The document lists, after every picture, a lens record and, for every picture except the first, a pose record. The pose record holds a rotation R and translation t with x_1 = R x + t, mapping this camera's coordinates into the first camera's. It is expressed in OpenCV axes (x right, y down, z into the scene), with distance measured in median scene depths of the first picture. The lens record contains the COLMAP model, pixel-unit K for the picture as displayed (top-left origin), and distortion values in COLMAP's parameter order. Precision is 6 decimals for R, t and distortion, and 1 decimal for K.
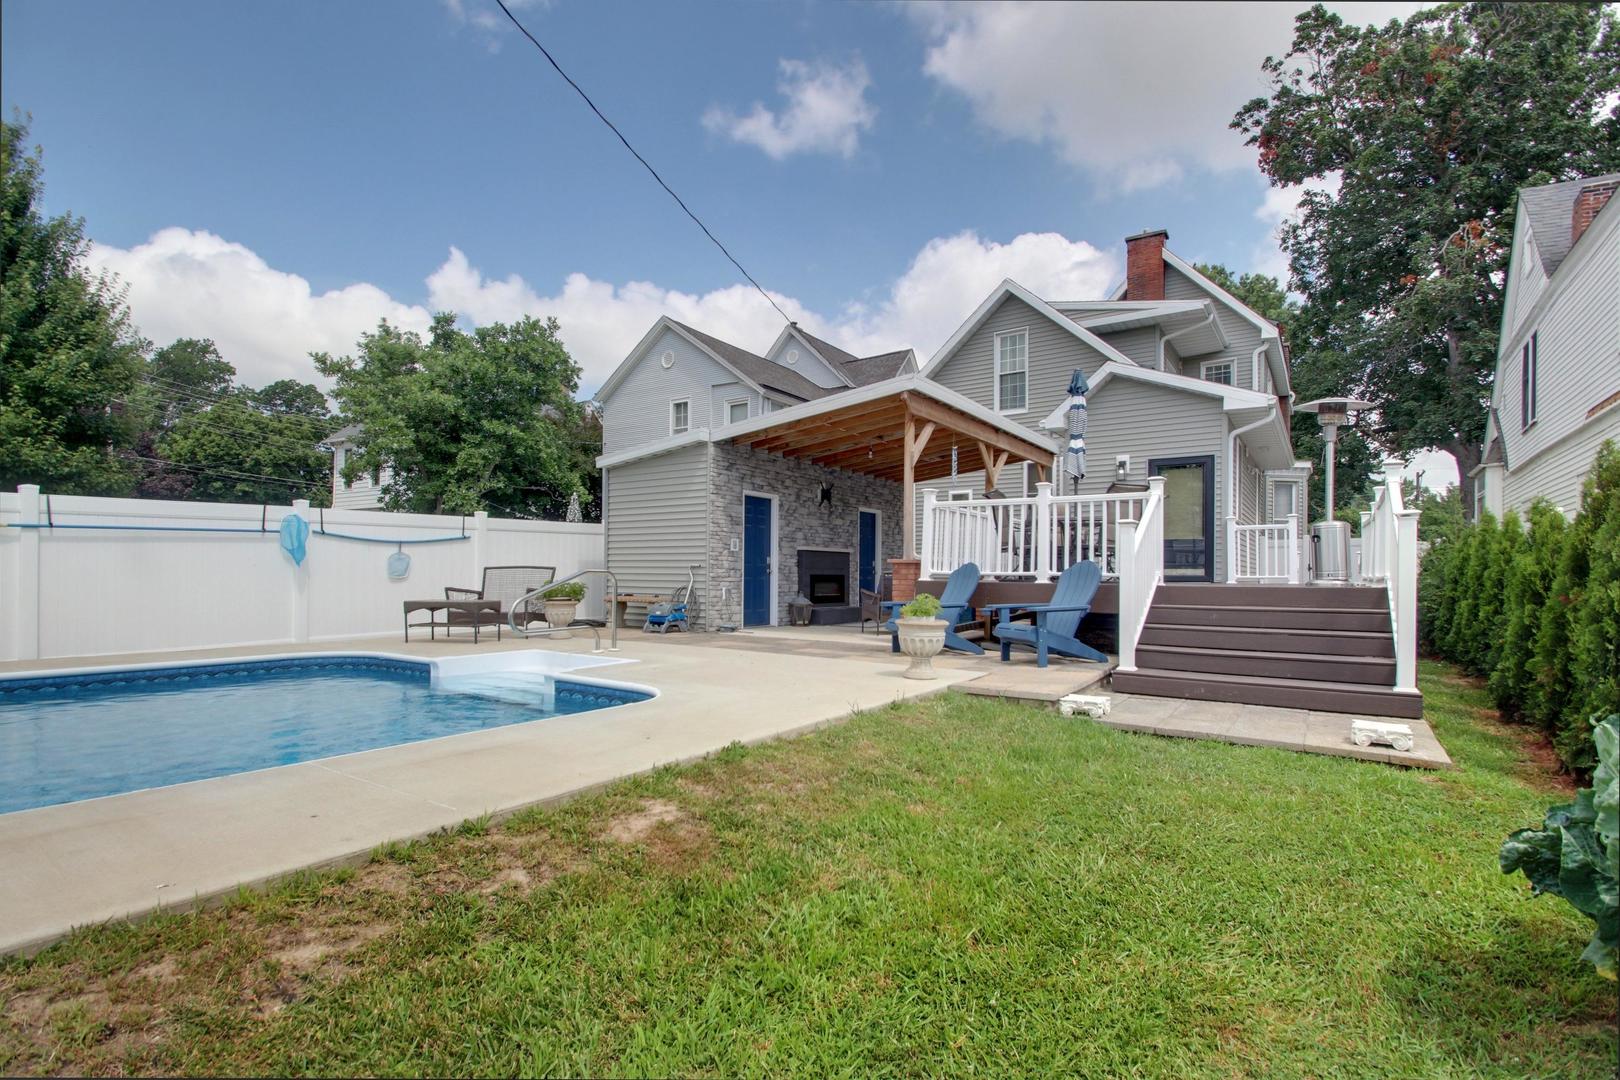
lens RADIAL K [[762.1, 0, 802.8], [0, 762.1, 568.7], [0, 0, 1]] dist [0.003997, -0.013515]
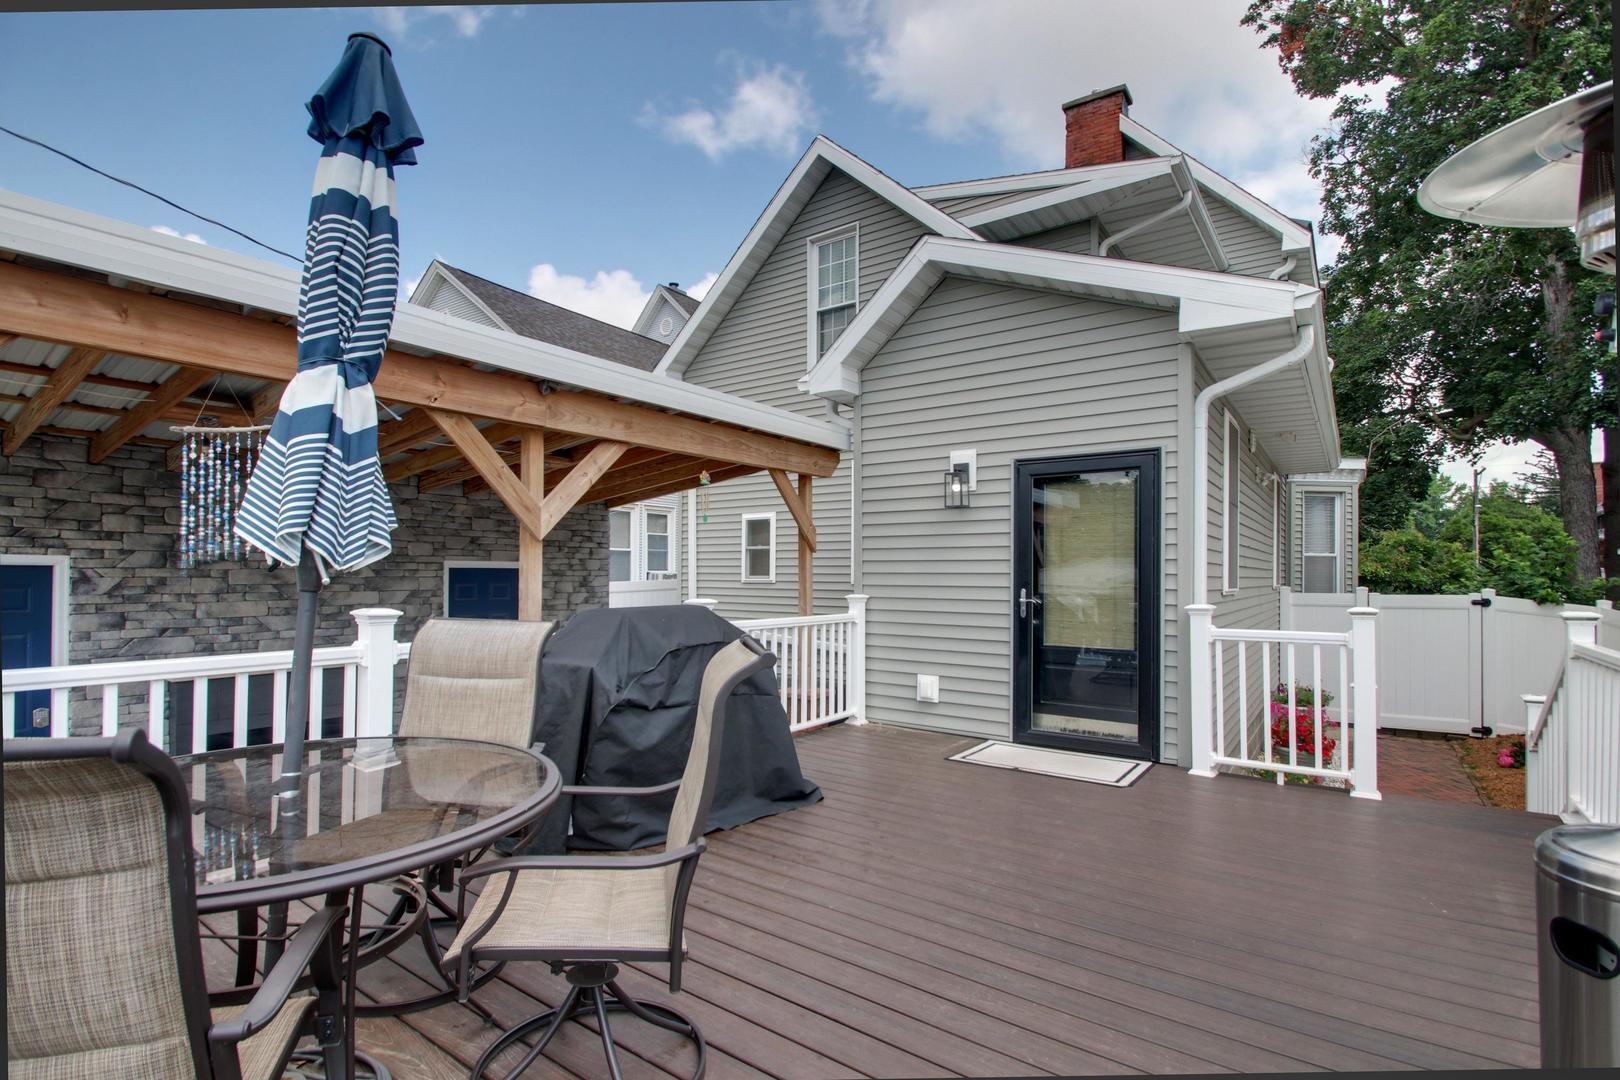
lens RADIAL K [[762.1, 0, 802.8], [0, 762.1, 568.7], [0, 0, 1]] dist [0.003997, -0.013515]
pose [[0.999688, -0.004022, -0.024658, 0.298587], [0.004073, 0.999990, 0.002015, -0.071729], [0.024650, -0.002115, 0.999694, 0.489648]]
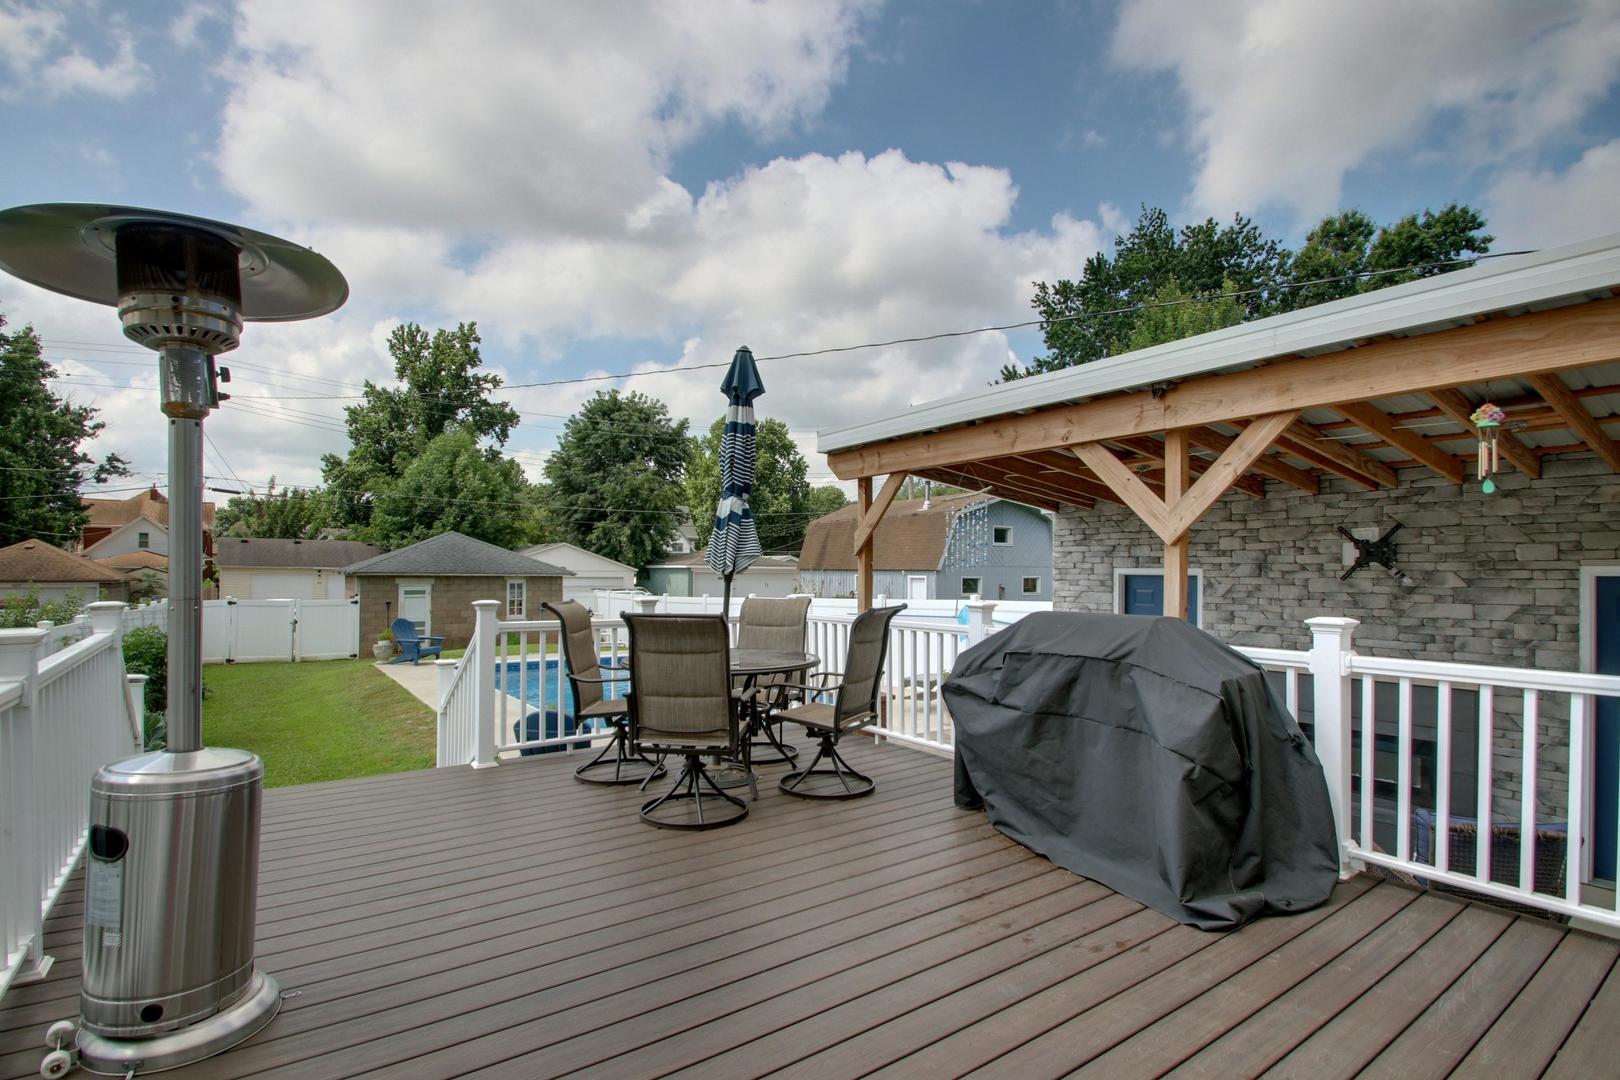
lens RADIAL K [[762.1, 0, 802.8], [0, 762.1, 568.7], [0, 0, 1]] dist [0.003997, -0.013515]
pose [[-0.345565, -0.020170, -0.938178, 0.497001], [-0.004514, 0.999793, -0.019832, -0.067471], [0.938384, -0.002619, -0.345584, 0.739057]]
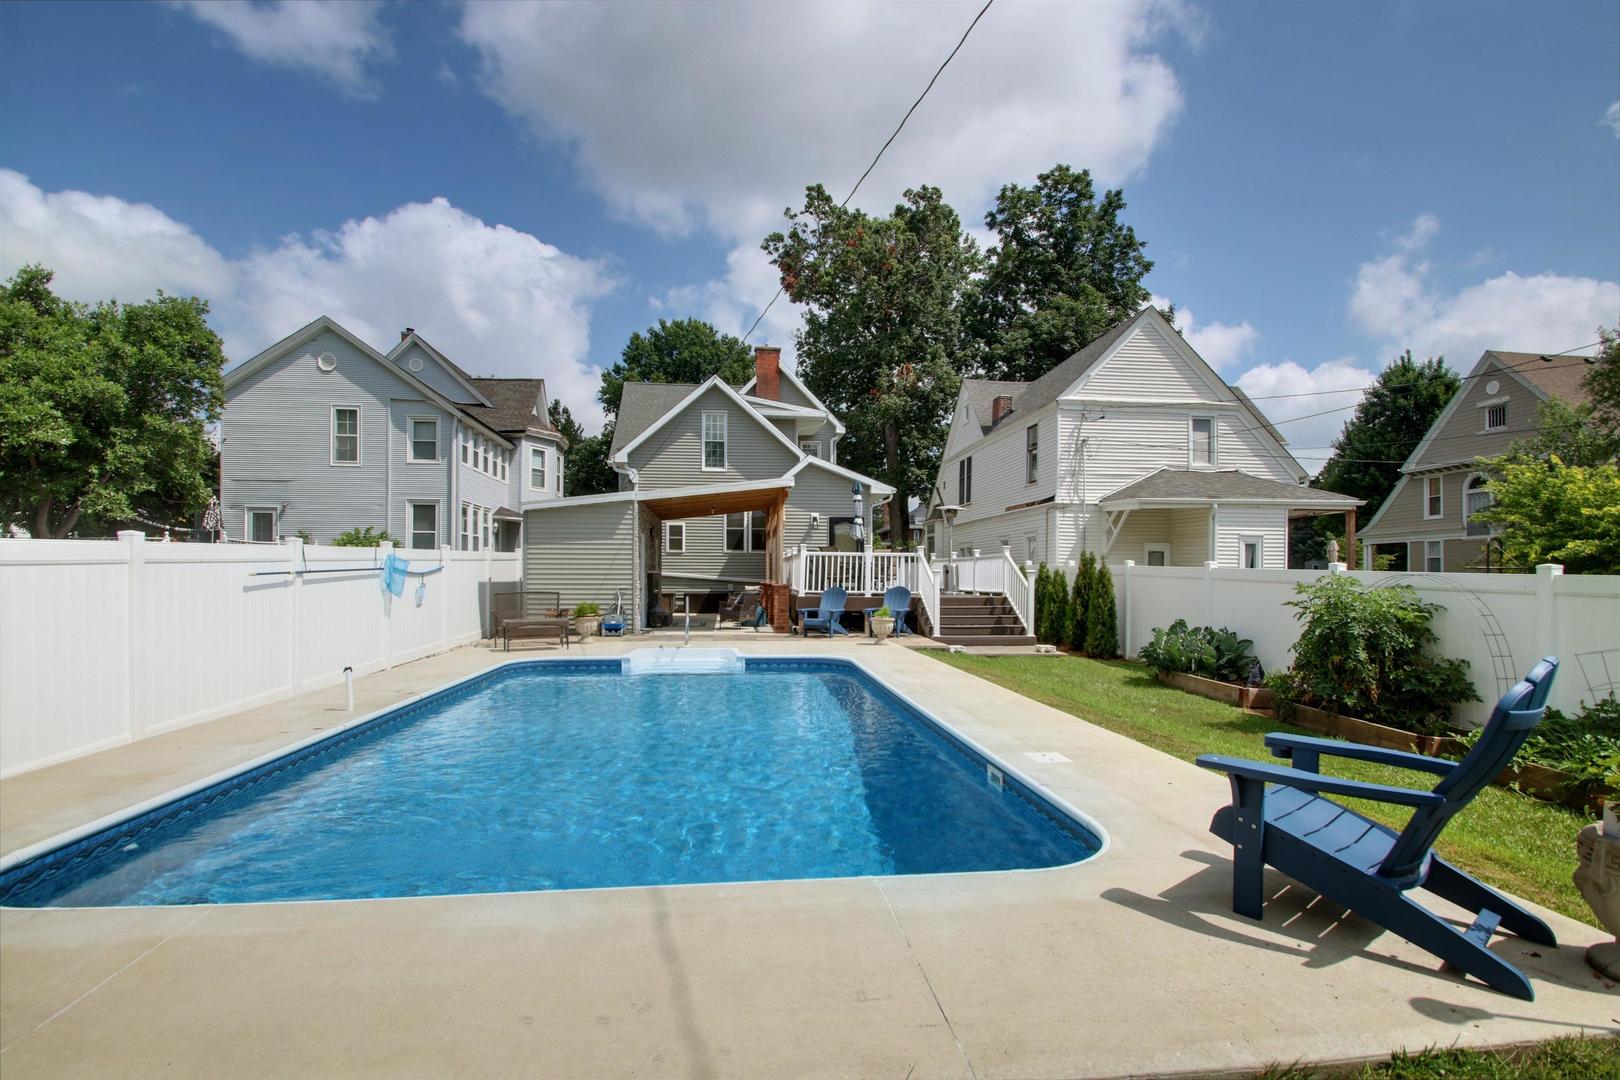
lens RADIAL K [[762.1, 0, 802.8], [0, 762.1, 568.7], [0, 0, 1]] dist [0.003997, -0.013515]
pose [[0.765298, -0.002279, 0.643672, -0.571506], [-0.001202, 0.999987, 0.004970, -0.033474], [-0.643675, -0.004577, 0.765285, -0.205332]]
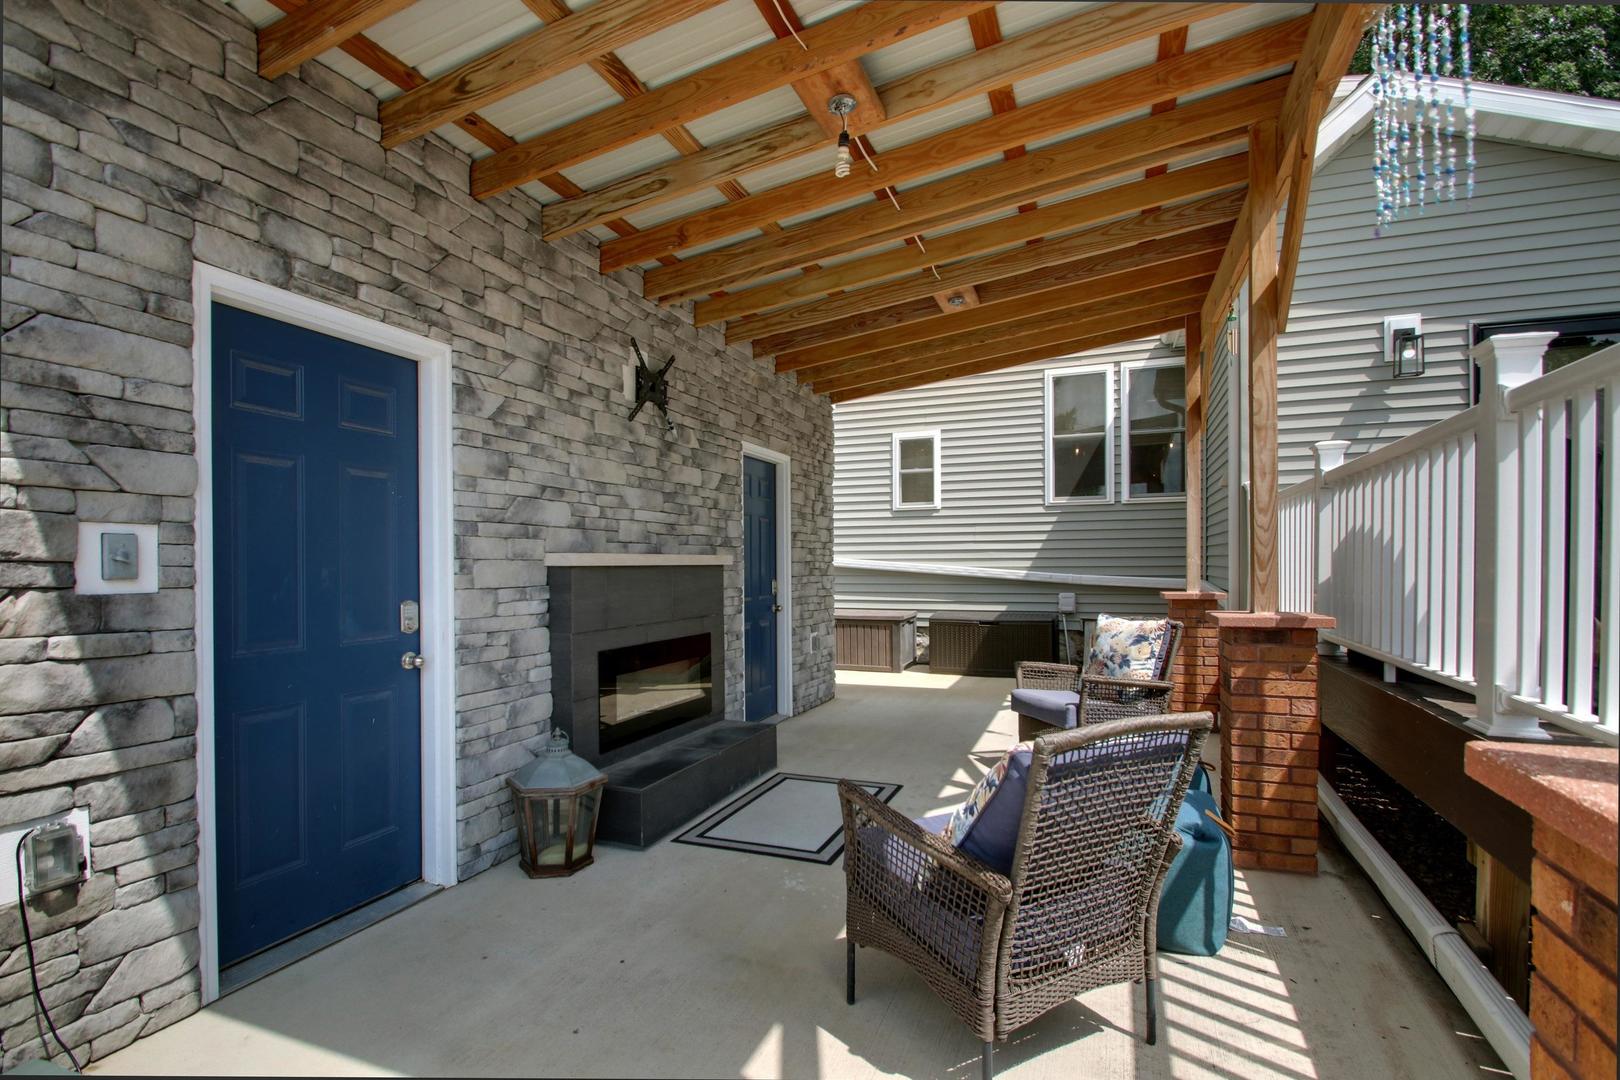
lens RADIAL K [[762.1, 0, 802.8], [0, 762.1, 568.7], [0, 0, 1]] dist [0.003997, -0.013515]
pose [[0.975345, -0.016866, 0.220039, 0.018545], [0.013540, 0.999770, 0.016614, -0.022736], [-0.220269, -0.013225, 0.975350, 0.595557]]
